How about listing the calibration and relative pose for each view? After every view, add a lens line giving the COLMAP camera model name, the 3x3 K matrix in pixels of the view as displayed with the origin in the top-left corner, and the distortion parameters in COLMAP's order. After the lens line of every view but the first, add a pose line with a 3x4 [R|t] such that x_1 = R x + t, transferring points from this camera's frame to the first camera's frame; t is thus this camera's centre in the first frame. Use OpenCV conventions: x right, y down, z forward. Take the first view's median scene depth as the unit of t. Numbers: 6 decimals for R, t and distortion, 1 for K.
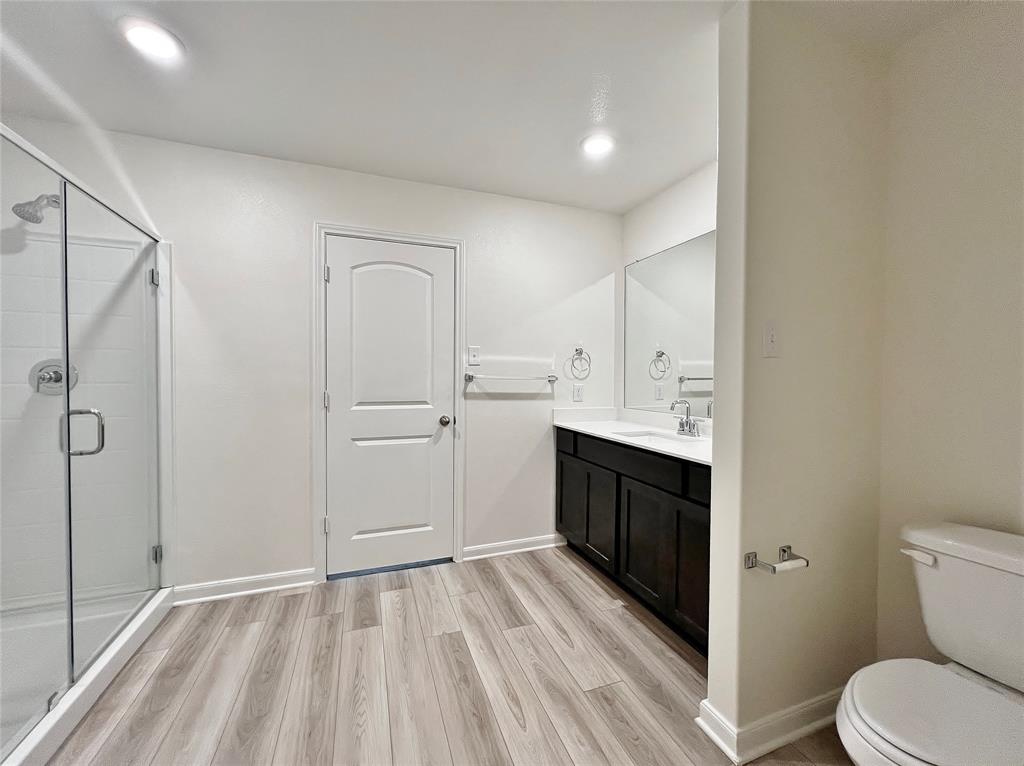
lens RADIAL K [[412.6, 0, 511.4], [0, 412.6, 382.7], [0, 0, 1]] dist [-0.002300, 0.001644]
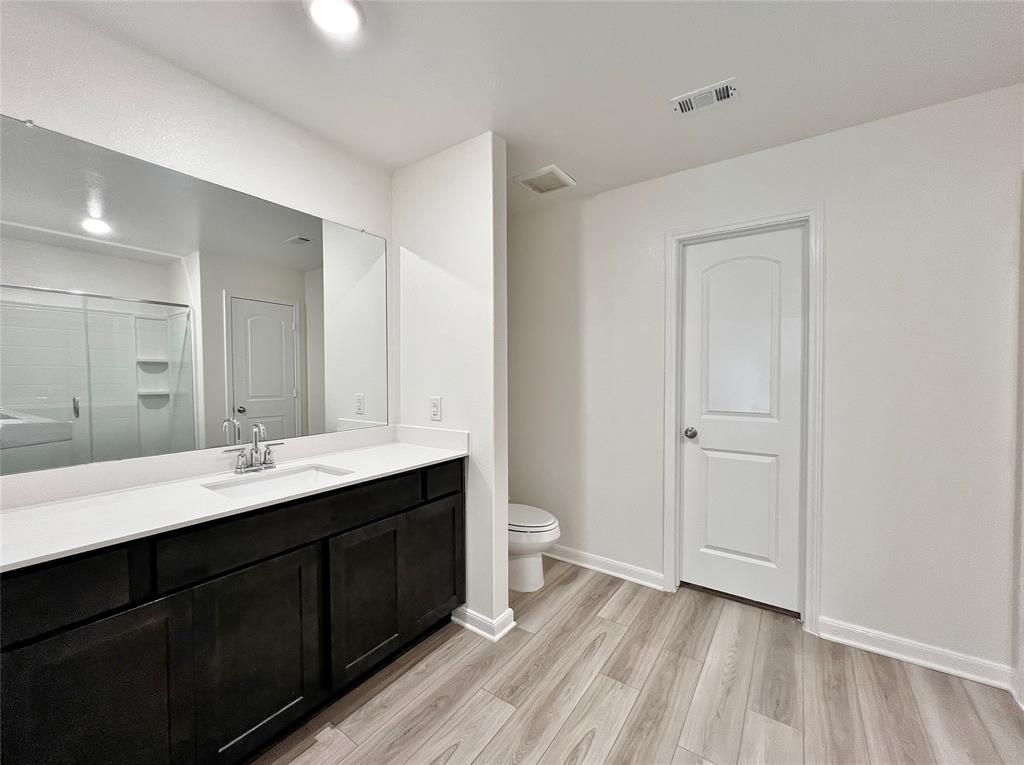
lens RADIAL K [[412.8, 0, 509.0], [0, 412.8, 382.2], [0, 0, 1]] dist [-0.003804, 0.001163]
pose [[-0.572290, -0.017373, 0.819867, -0.438960], [0.015526, 0.999367, 0.032015, -0.045285], [-0.819904, 0.031051, -0.571658, 1.123765]]
